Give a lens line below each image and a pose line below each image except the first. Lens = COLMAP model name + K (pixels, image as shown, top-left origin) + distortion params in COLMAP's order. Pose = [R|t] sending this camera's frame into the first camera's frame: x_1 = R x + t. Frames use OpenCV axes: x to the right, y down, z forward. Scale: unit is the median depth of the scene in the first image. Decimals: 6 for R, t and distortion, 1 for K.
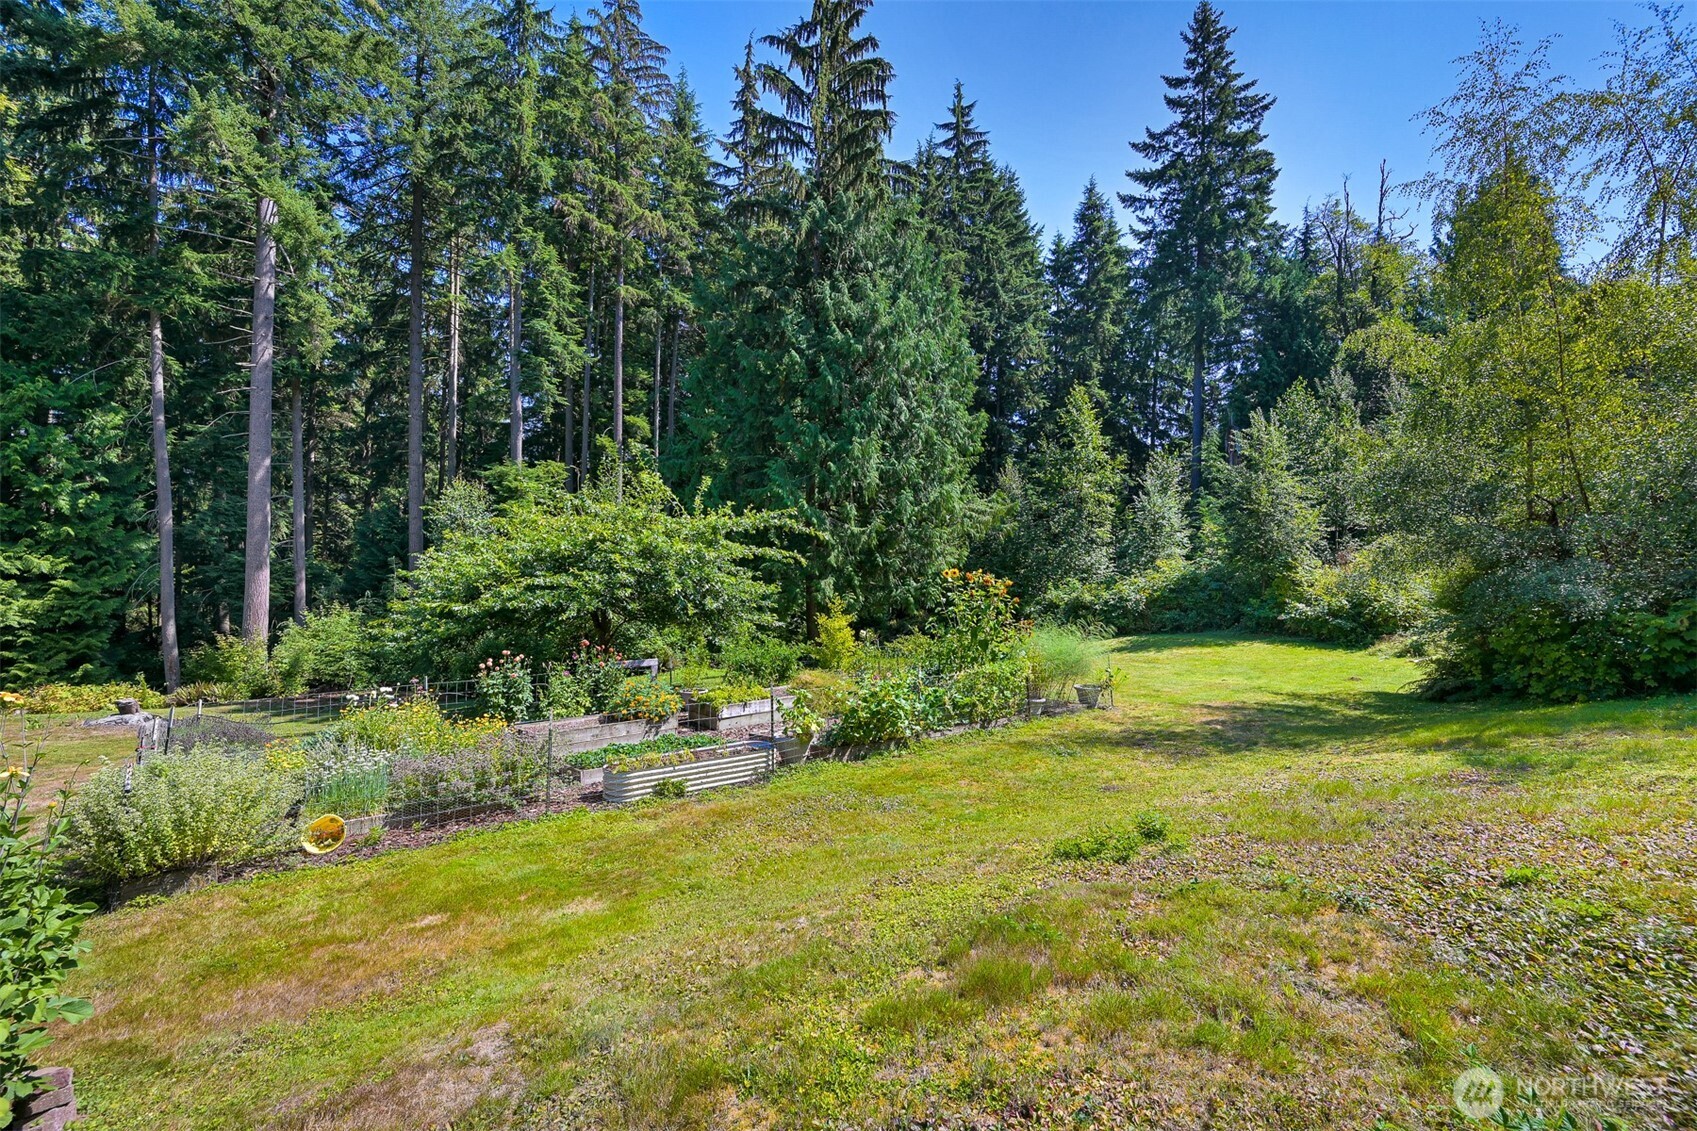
lens RADIAL K [[675.2, 0, 838.9], [0, 675.2, 582.4], [0, 0, 1]] dist [-0.000278, -0.000481]
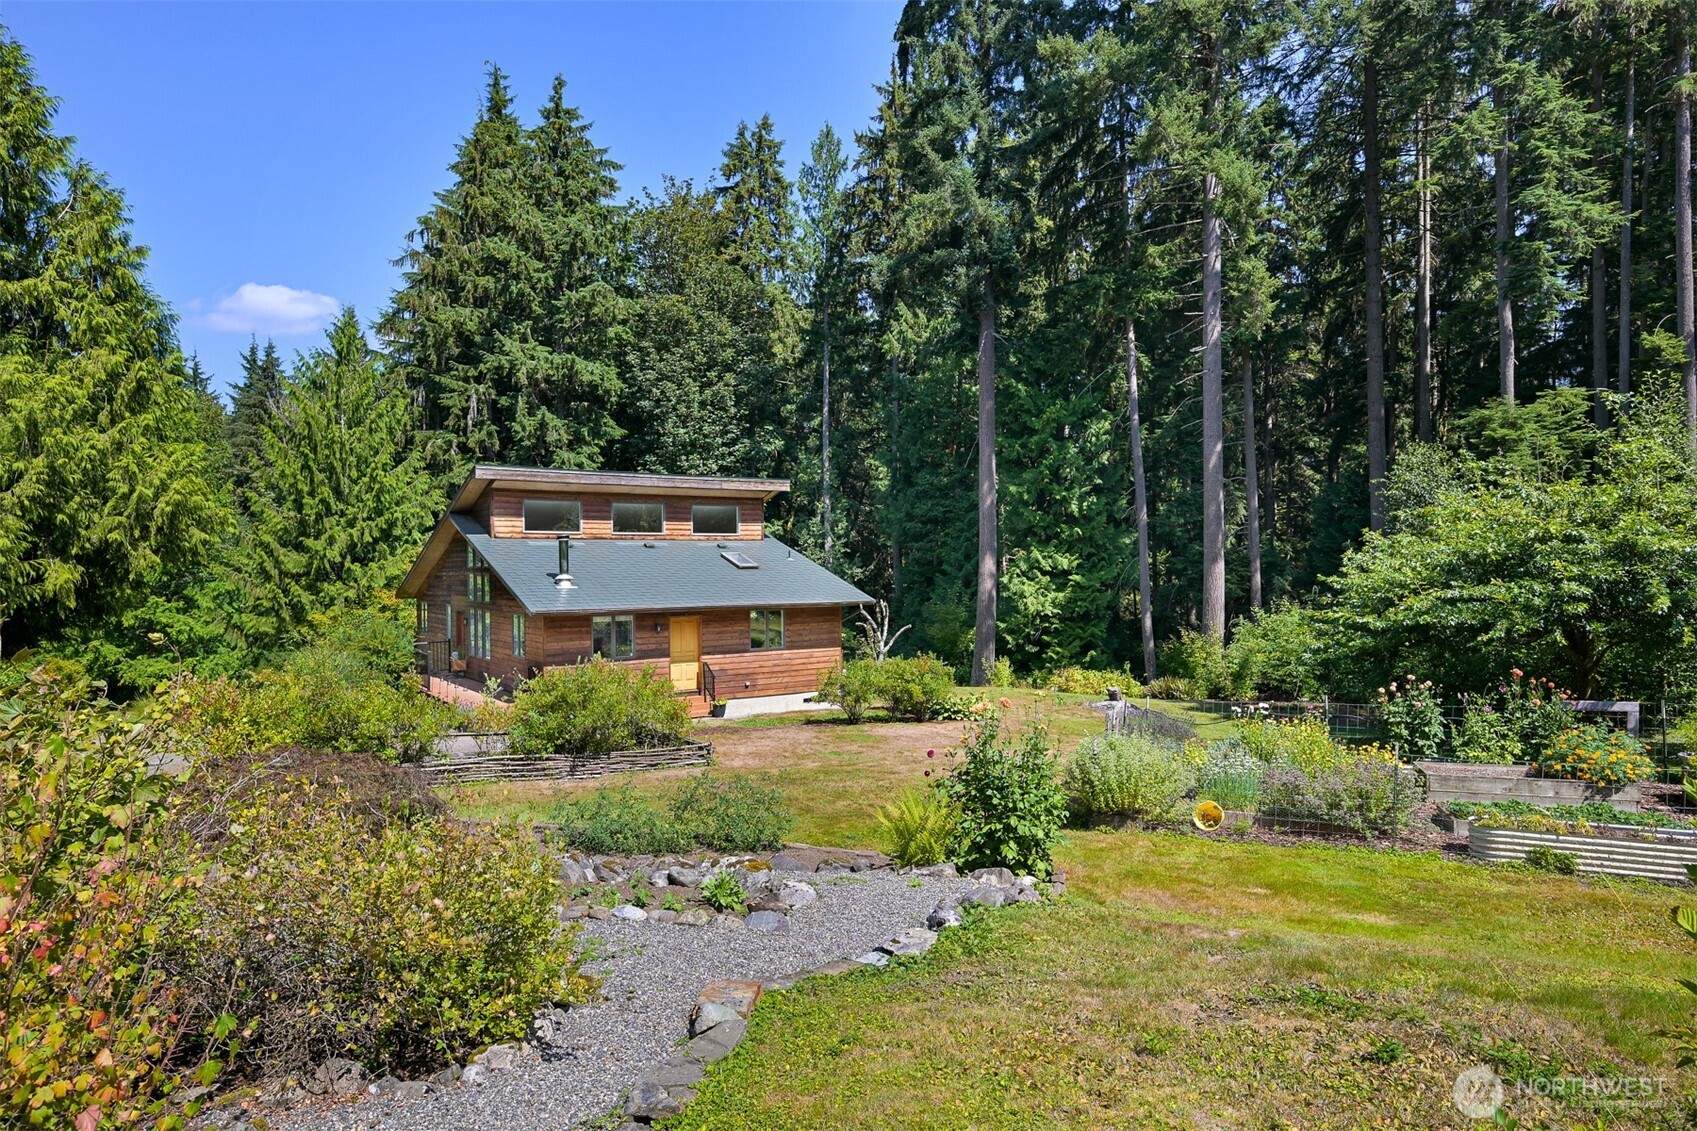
lens RADIAL K [[977.4, 0, 860.8], [0, 977.4, 568.8], [0, 0, 1]] dist [-0.002046, 0.000614]
pose [[0.474250, -0.012046, -0.880308, 0.113922], [0.024244, 0.999706, -0.000619, -0.021205], [0.880056, -0.021049, 0.474403, -0.089013]]
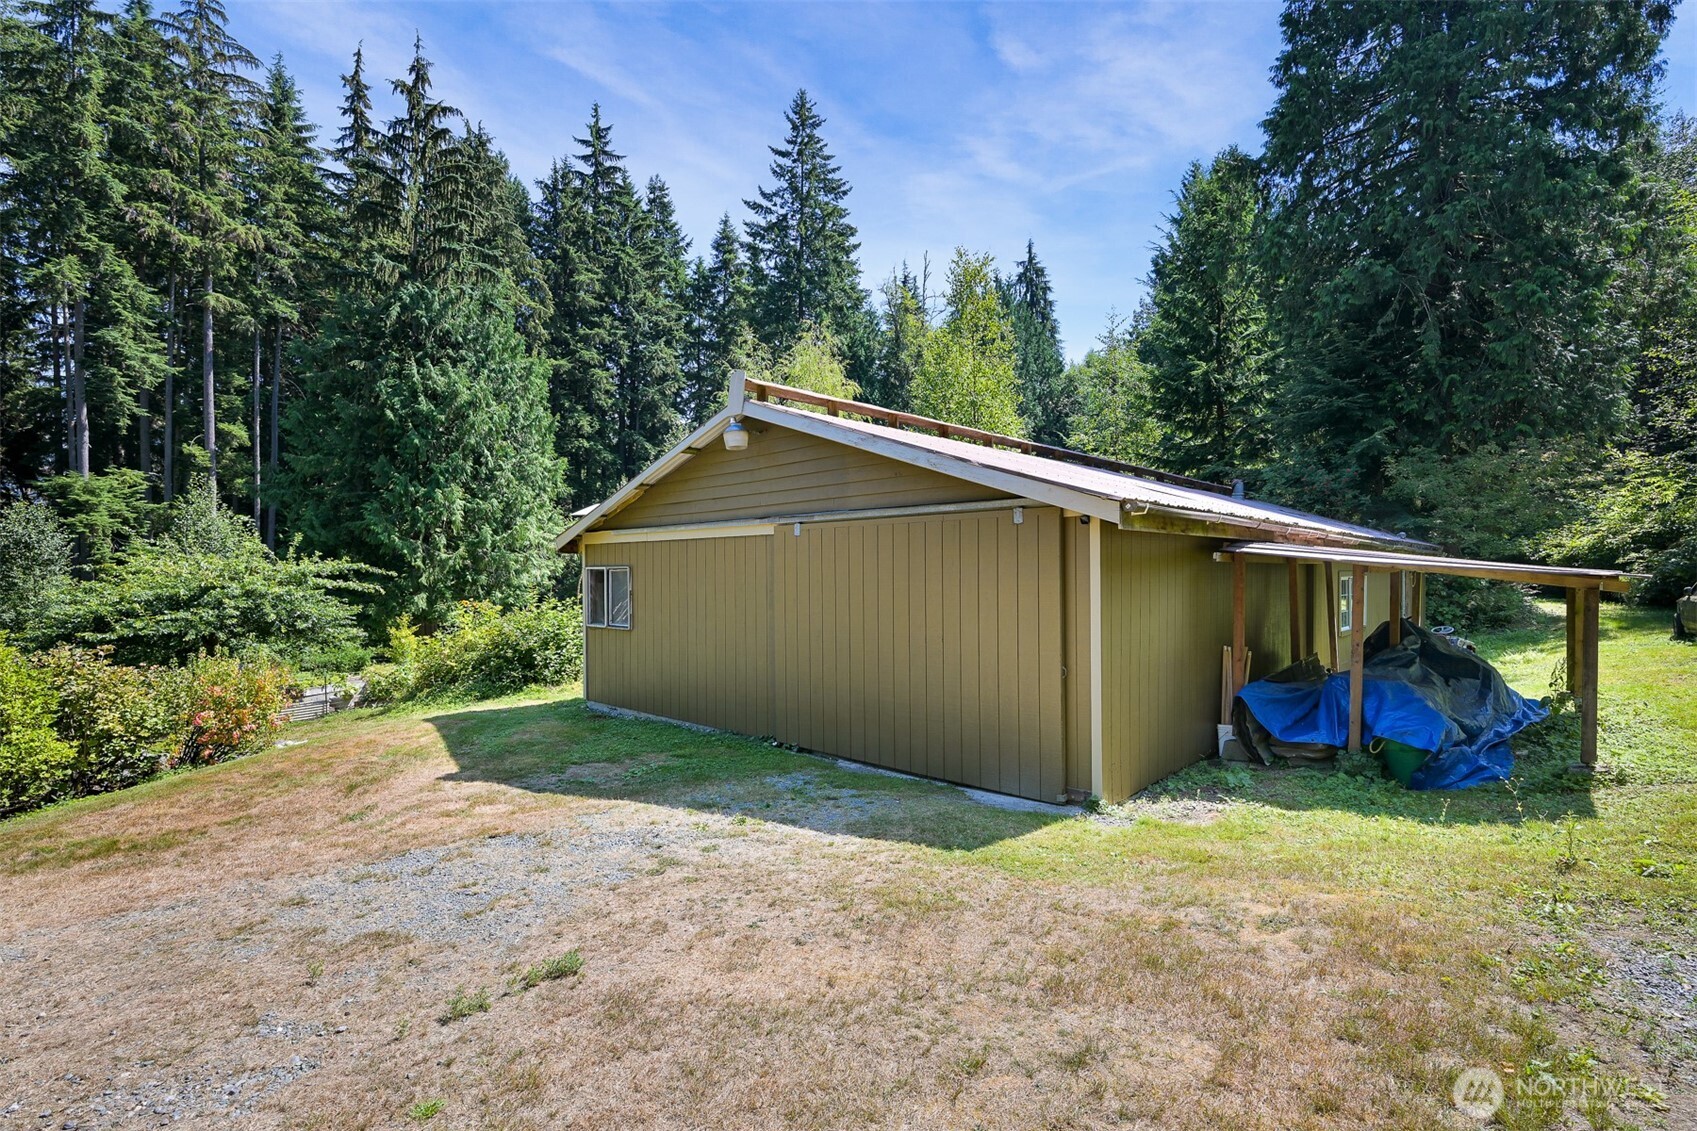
lens RADIAL K [[791.9, 0, 851.4], [0, 791.9, 571.6], [0, 0, 1]] dist [0.004706, -0.000343]
pose [[0.931480, -0.016070, 0.363438, 0.155423], [0.010403, 0.999792, 0.017544, -0.052091], [-0.363644, -0.012561, 0.931453, -0.544071]]
